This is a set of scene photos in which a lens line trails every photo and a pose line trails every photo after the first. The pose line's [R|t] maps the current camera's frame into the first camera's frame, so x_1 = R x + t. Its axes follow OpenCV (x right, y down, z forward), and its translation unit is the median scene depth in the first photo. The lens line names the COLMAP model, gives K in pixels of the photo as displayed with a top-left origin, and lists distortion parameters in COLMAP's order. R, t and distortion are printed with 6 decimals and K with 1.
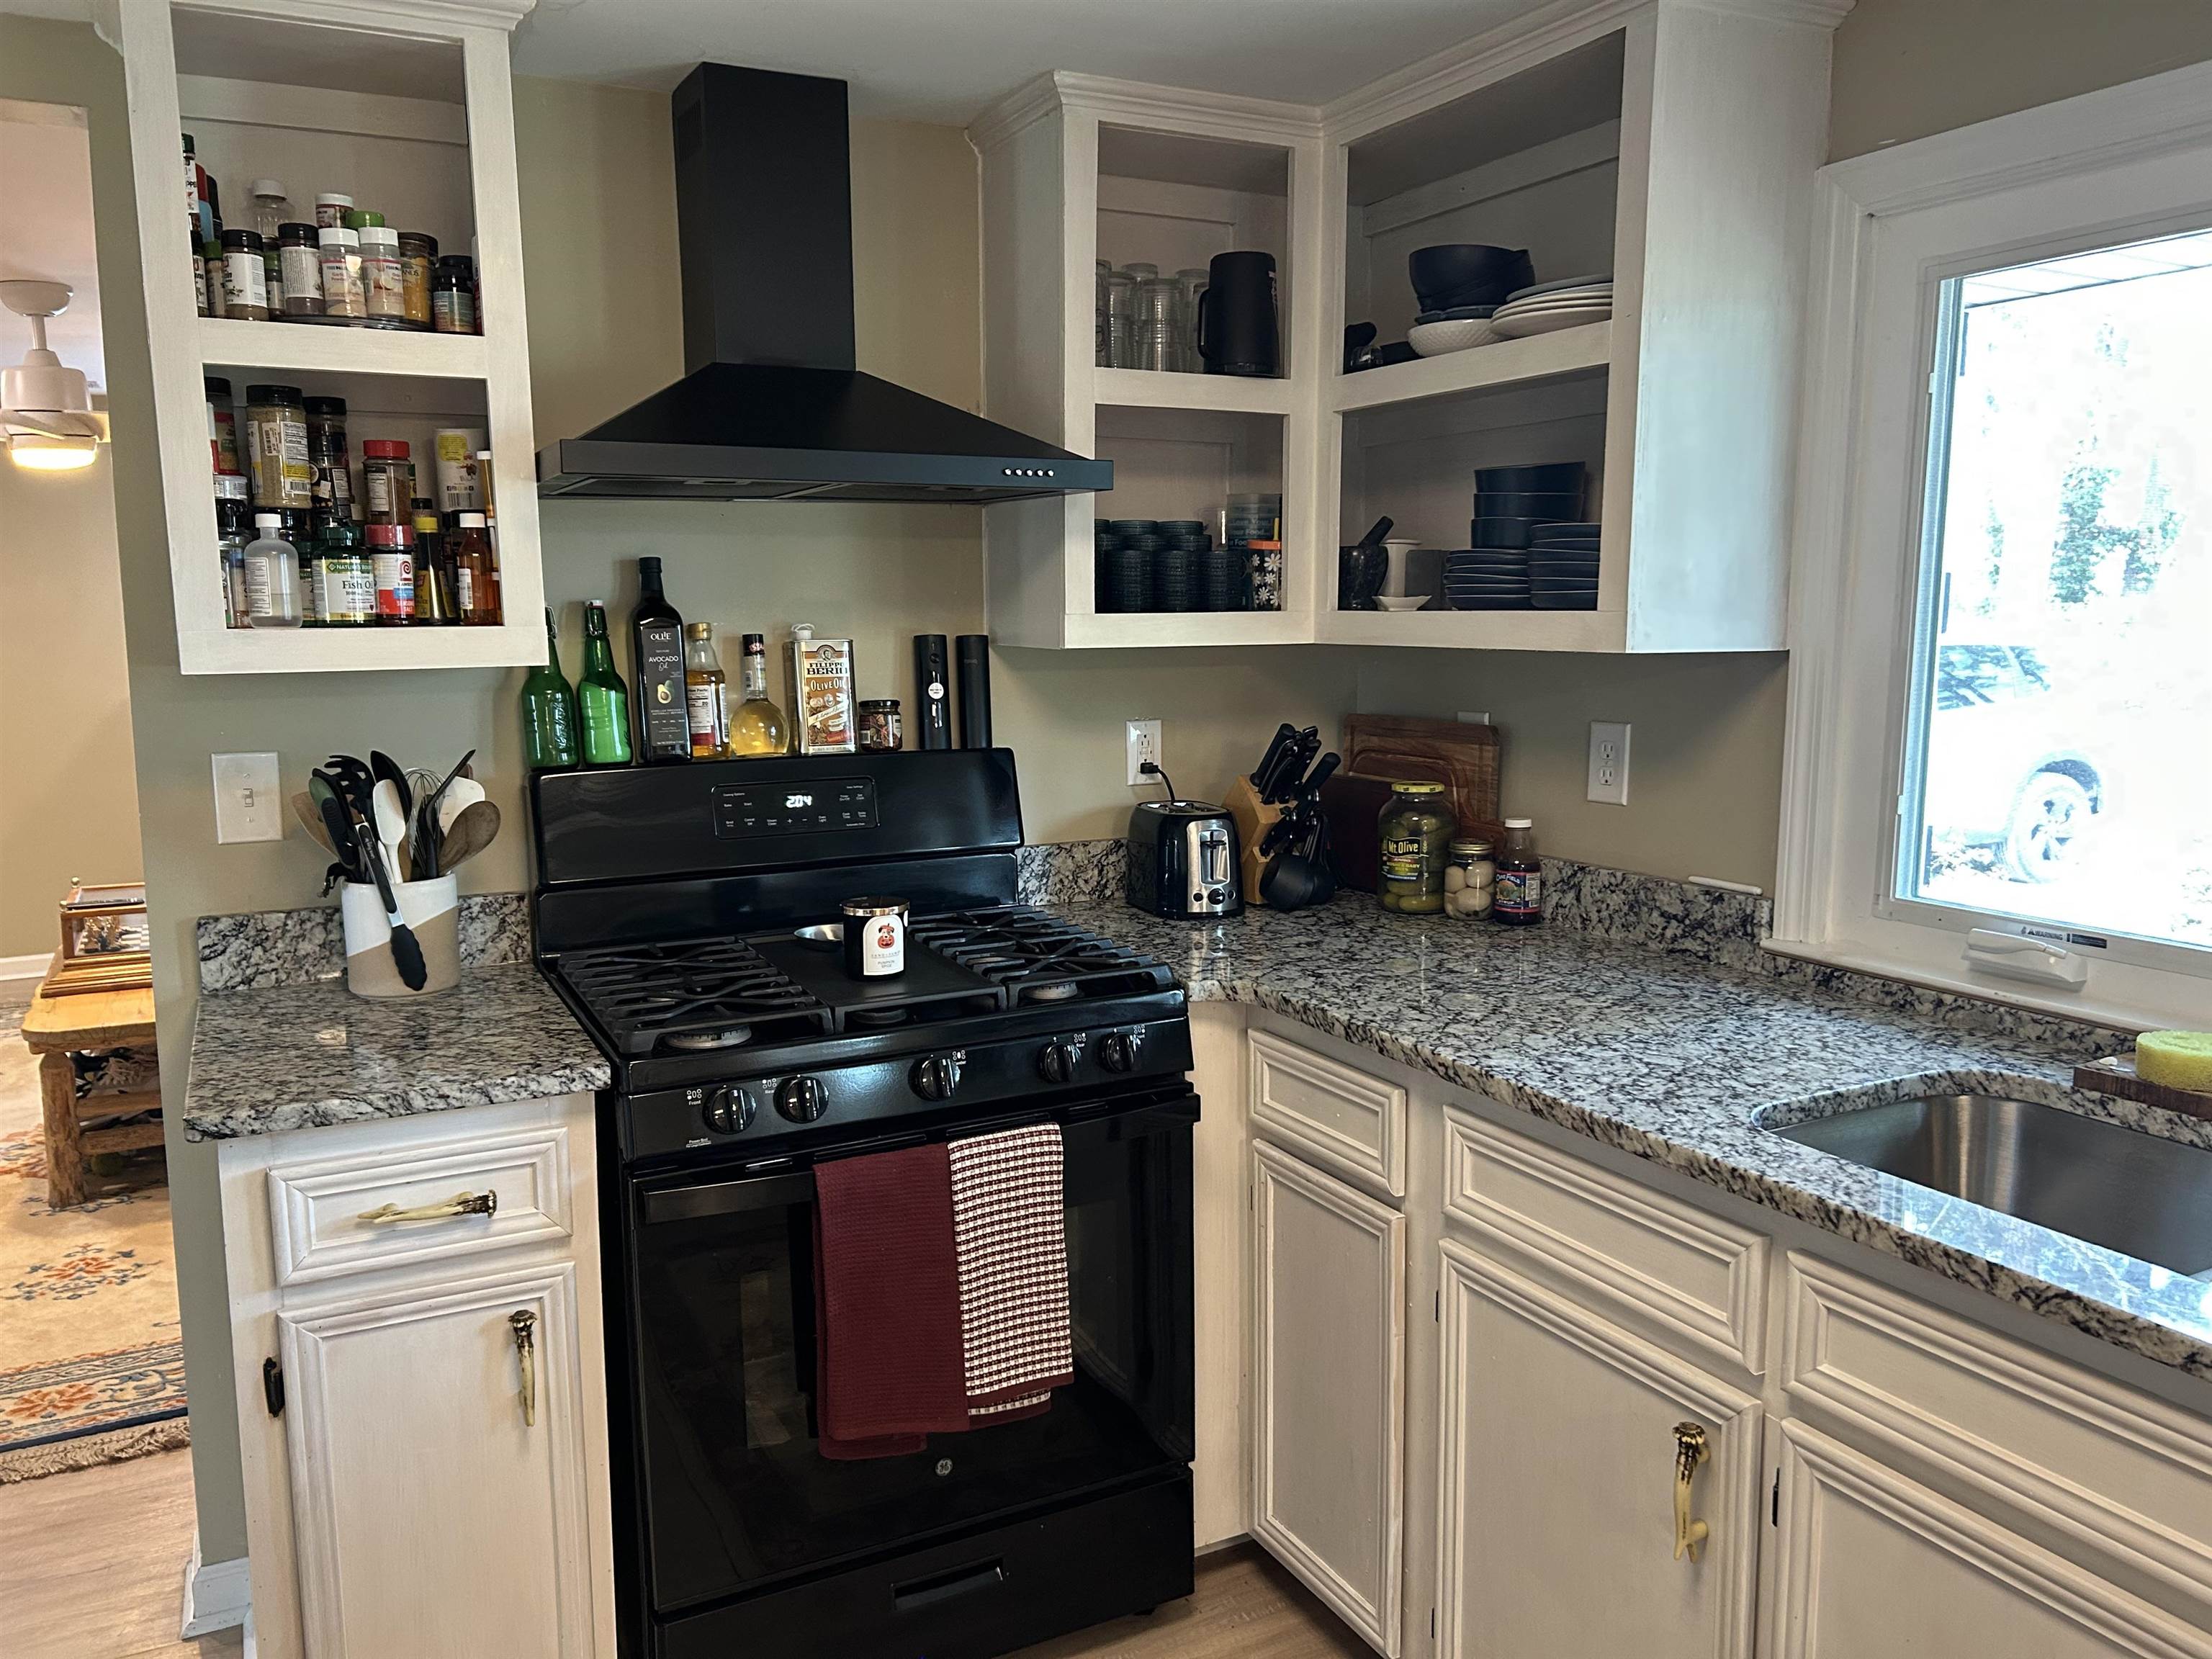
lens RADIAL K [[1673.4, 0, 1103.7], [0, 1673.4, 831.7], [0, 0, 1]] dist [0.038052, -0.041916]
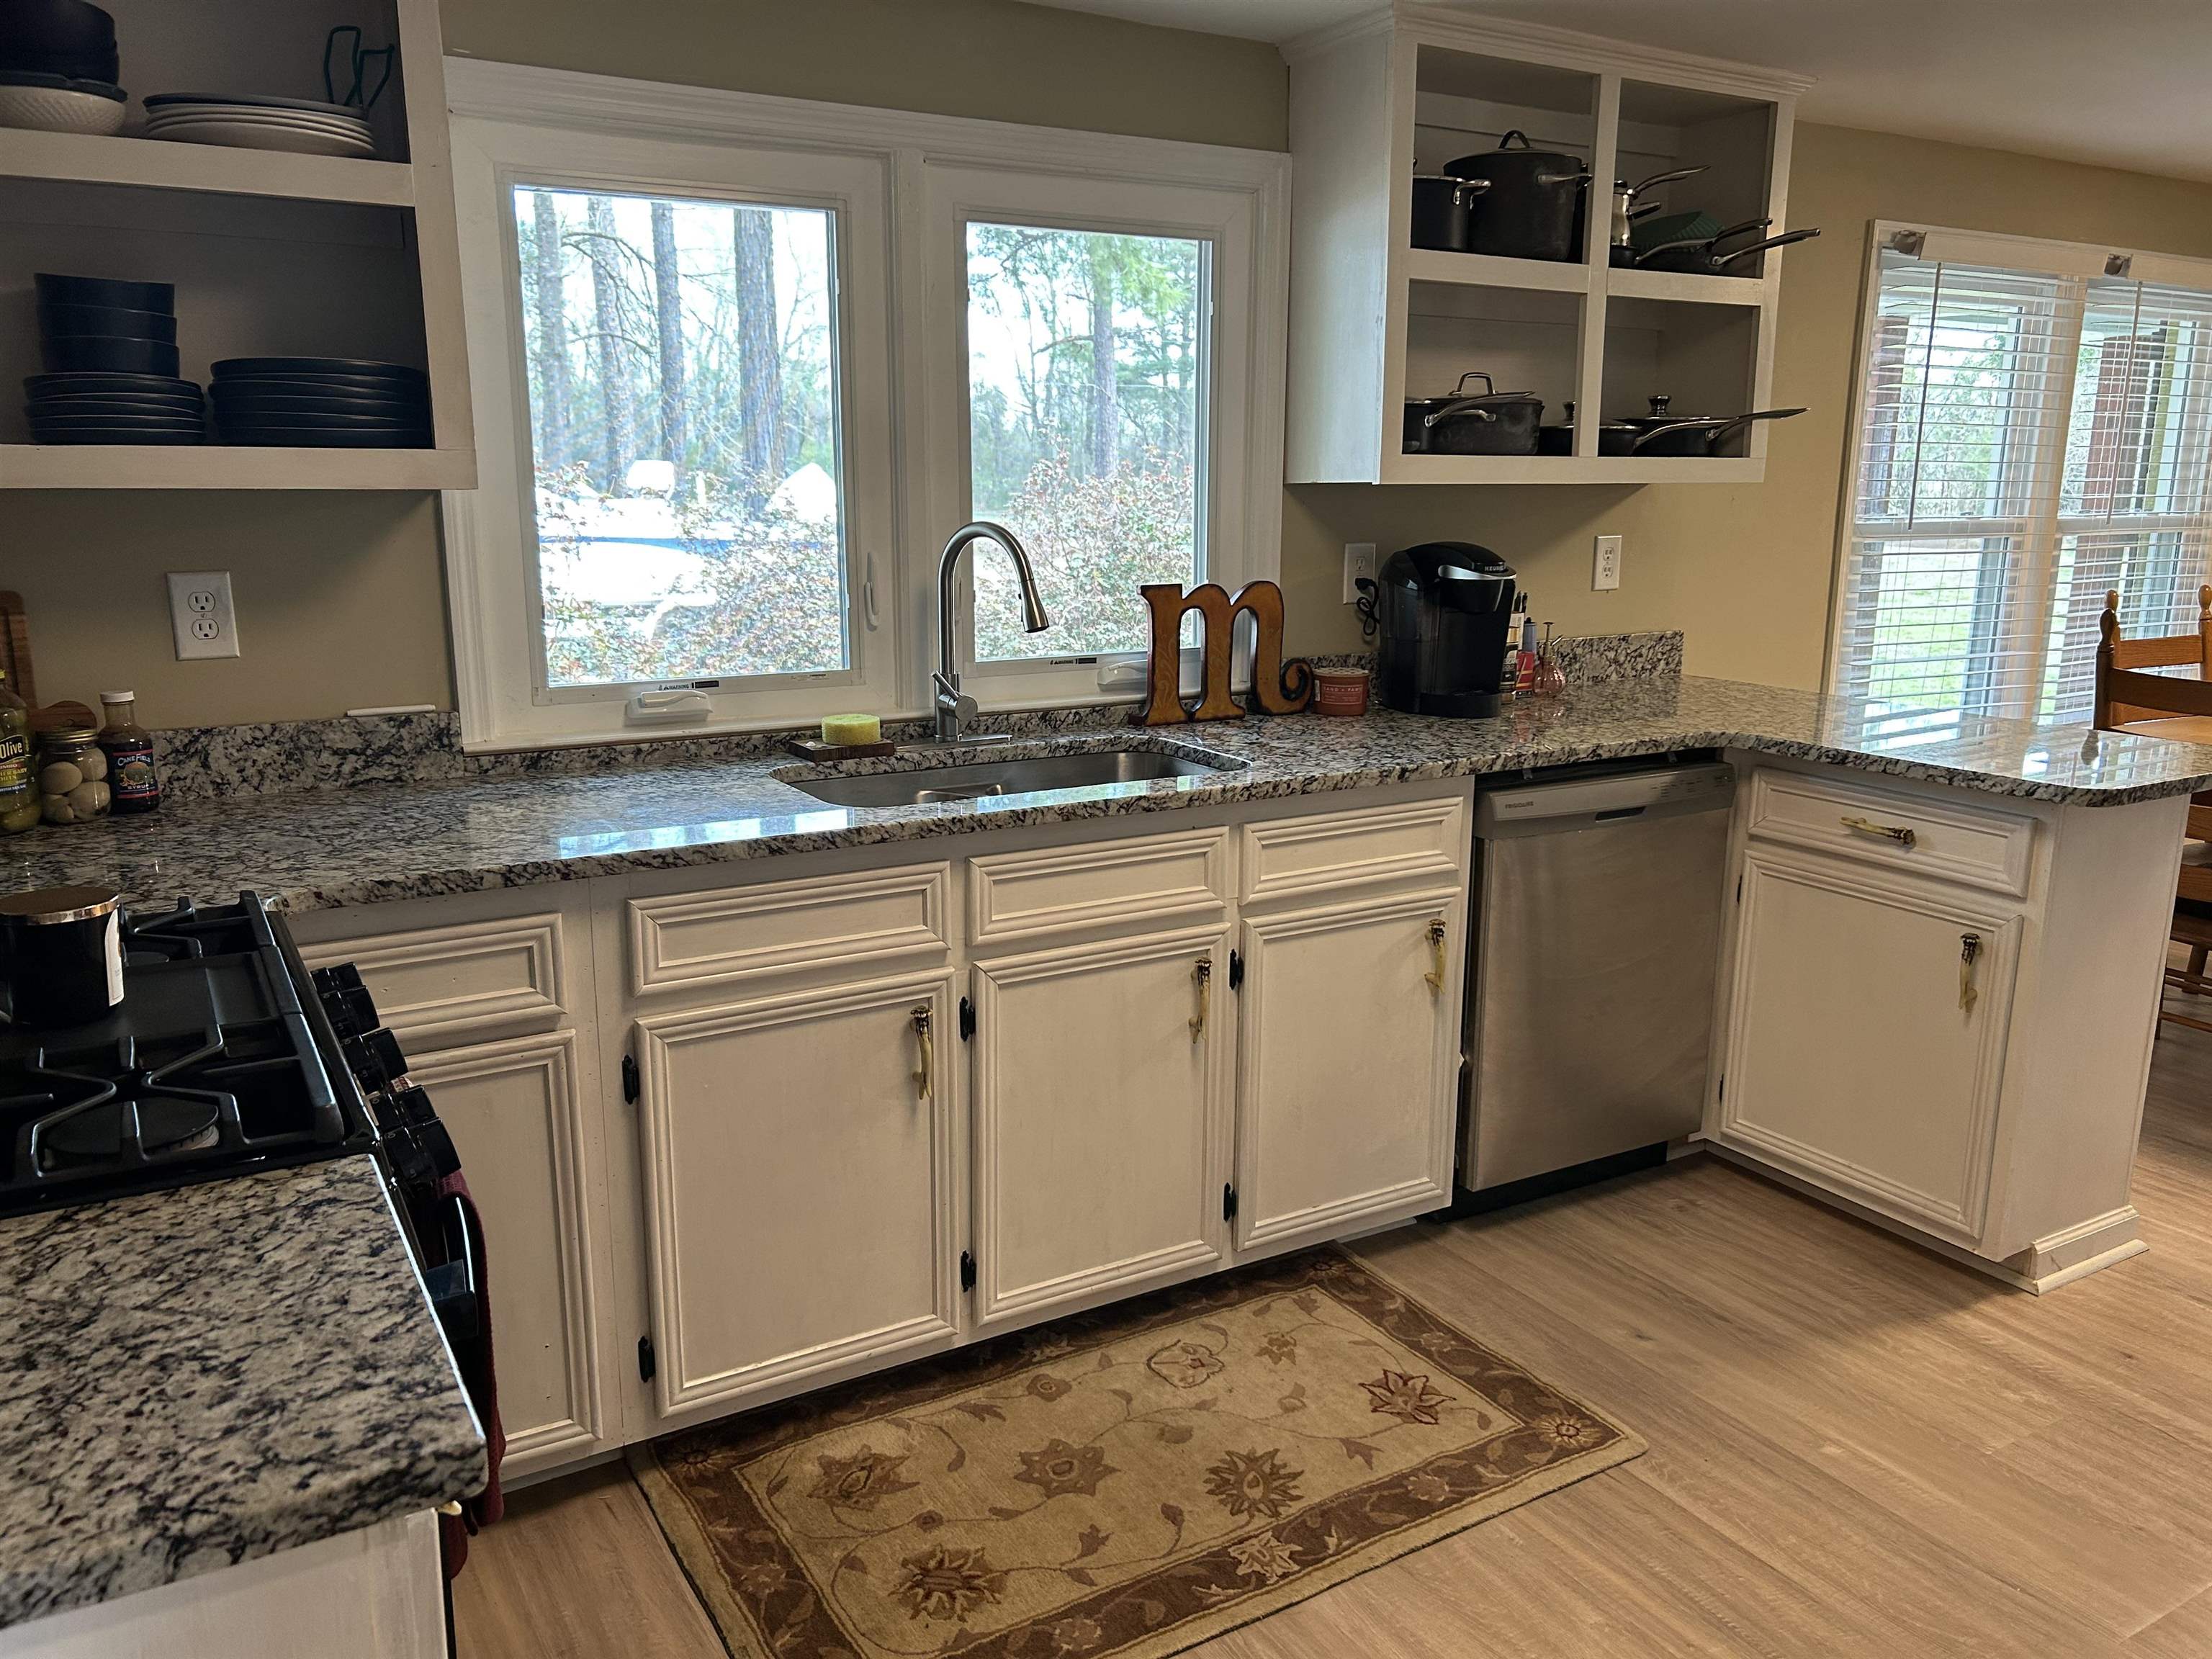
lens RADIAL K [[1673.4, 0, 1104.7], [0, 1673.4, 831.6], [0, 0, 1]] dist [0.038052, -0.041916]
pose [[-0.064101, -0.204668, 0.976730, -0.741023], [0.134756, 0.968004, 0.211684, -0.060853], [-0.988803, 0.145189, -0.034470, 0.601655]]
